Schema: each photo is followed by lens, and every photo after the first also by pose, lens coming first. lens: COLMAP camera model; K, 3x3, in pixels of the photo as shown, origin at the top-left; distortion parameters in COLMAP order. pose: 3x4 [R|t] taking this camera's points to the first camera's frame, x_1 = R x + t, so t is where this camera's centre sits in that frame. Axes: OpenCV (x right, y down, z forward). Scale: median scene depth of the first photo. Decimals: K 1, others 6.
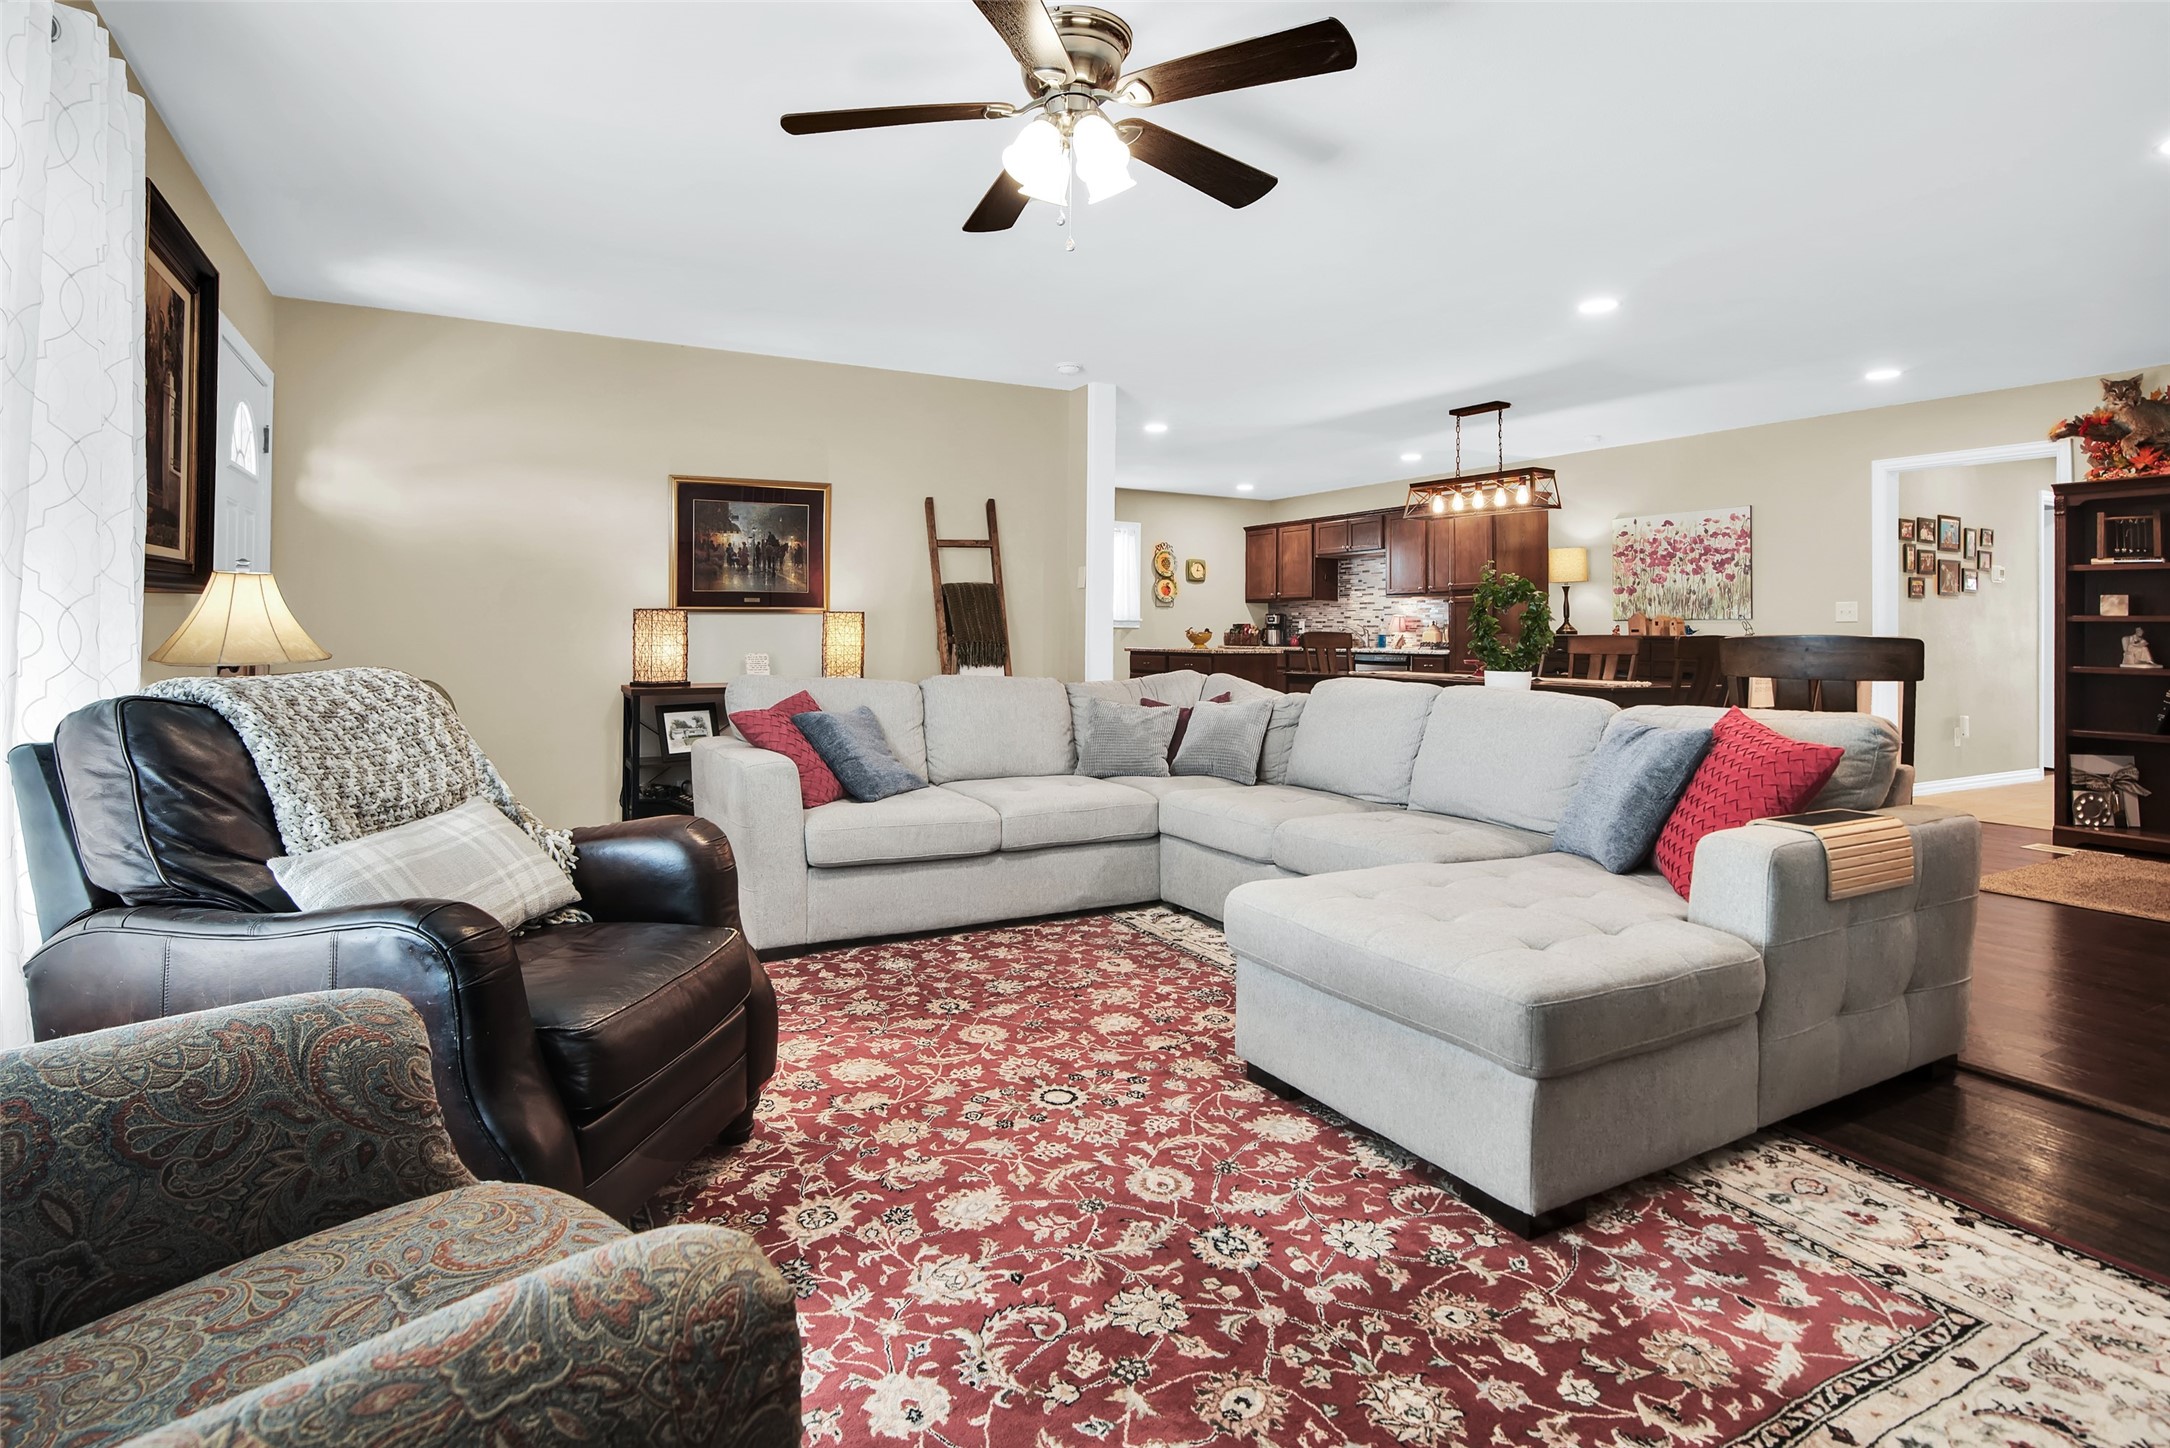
lens RADIAL K [[1073.8, 0, 1046.4], [0, 1073.8, 624.6], [0, 0, 1]] dist [-0.014203, -0.001748]
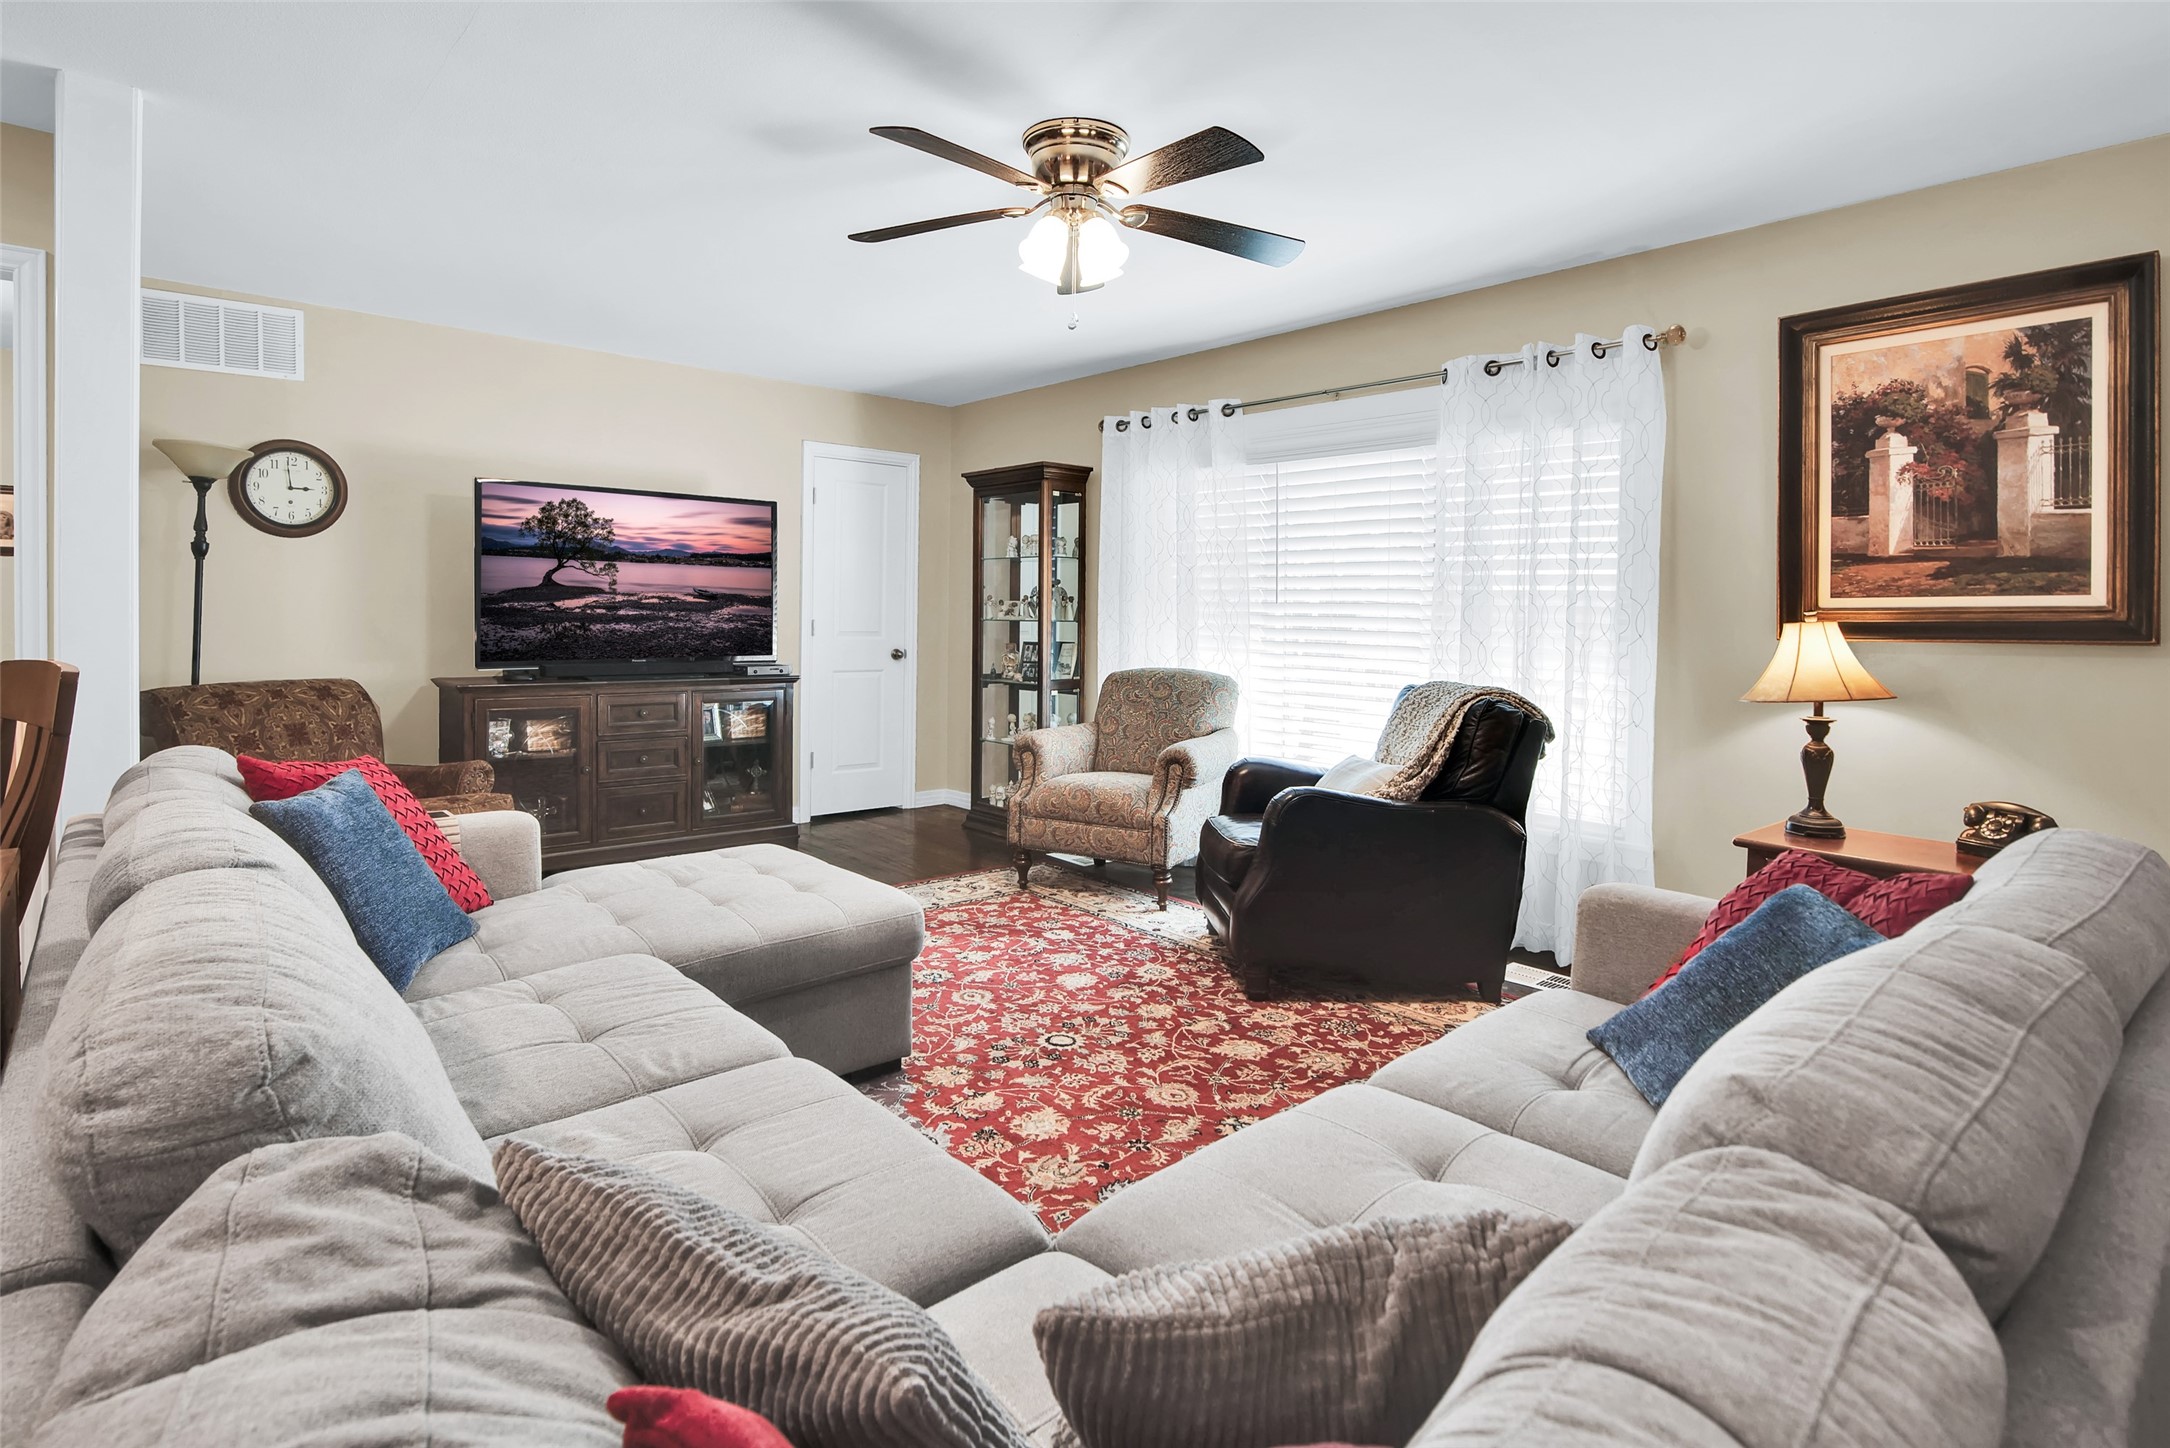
lens RADIAL K [[1073.8, 0, 1098.8], [0, 1073.8, 631.4], [0, 0, 1]] dist [-0.014203, -0.001748]
pose [[-0.965223, -0.017665, -0.260830, 0.325187], [-0.021560, 0.999695, 0.012080, -0.046219], [0.260536, 0.017283, -0.965309, 2.389113]]
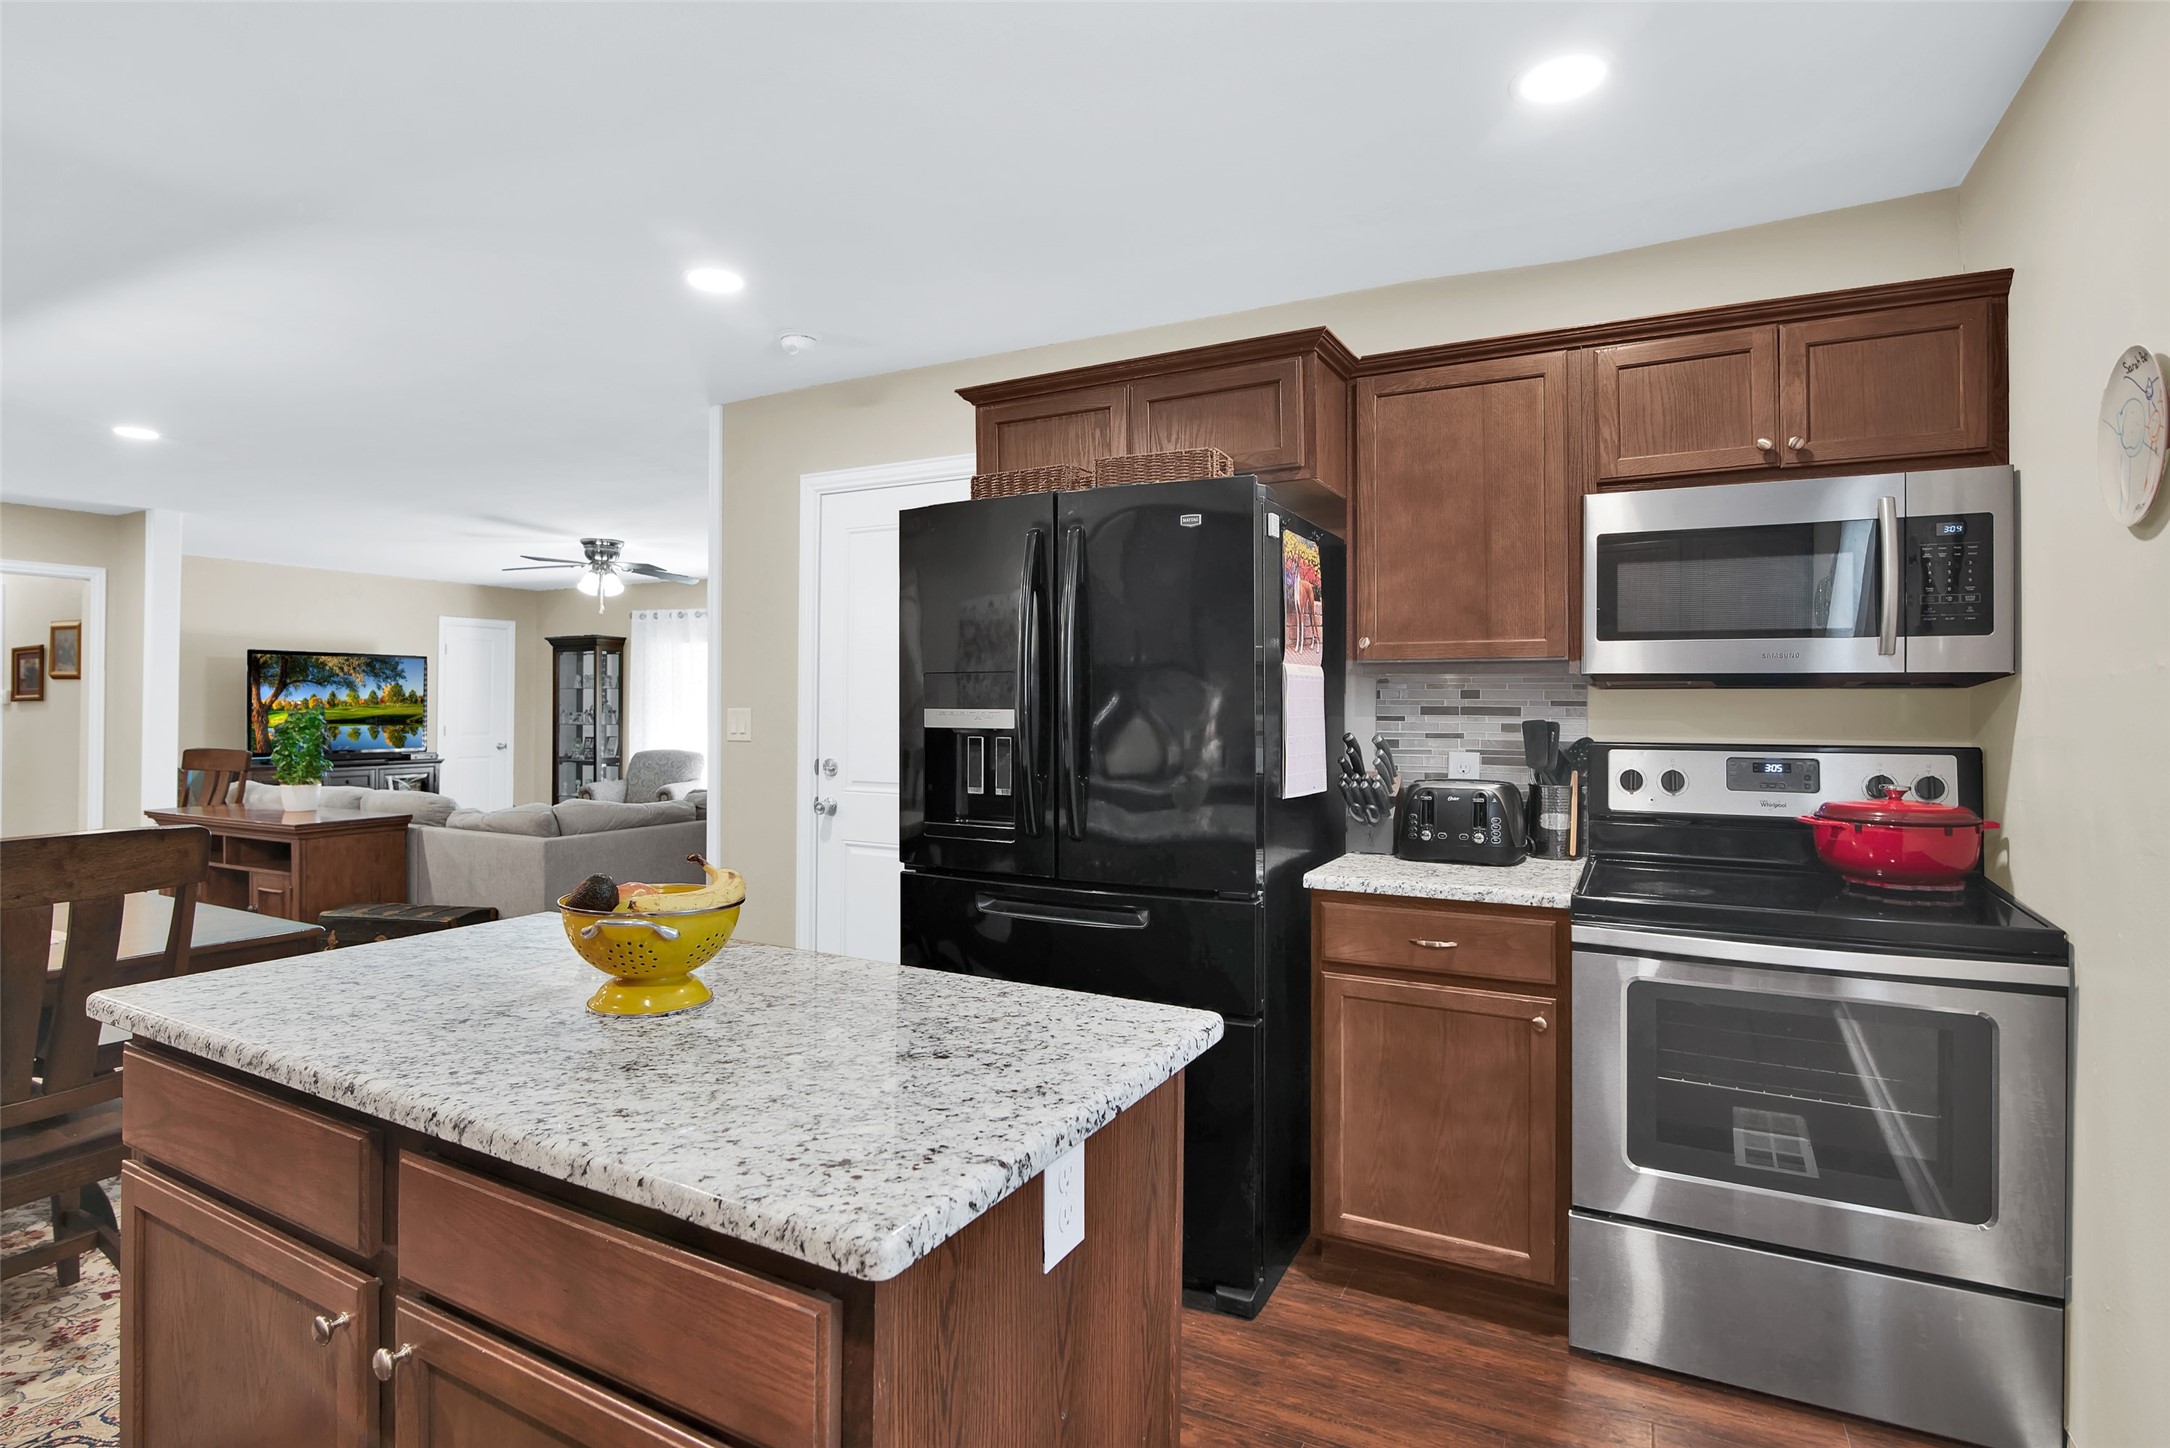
lens RADIAL K [[1073.8, 0, 1064.1], [0, 1073.8, 692.6], [0, 0, 1]] dist [-0.014203, -0.001748]
pose [[-0.820927, -0.018571, -0.570731, 0.746798], [-0.006908, 0.999721, -0.022593, -0.083433], [0.570991, -0.014604, -0.820826, 4.709662]]
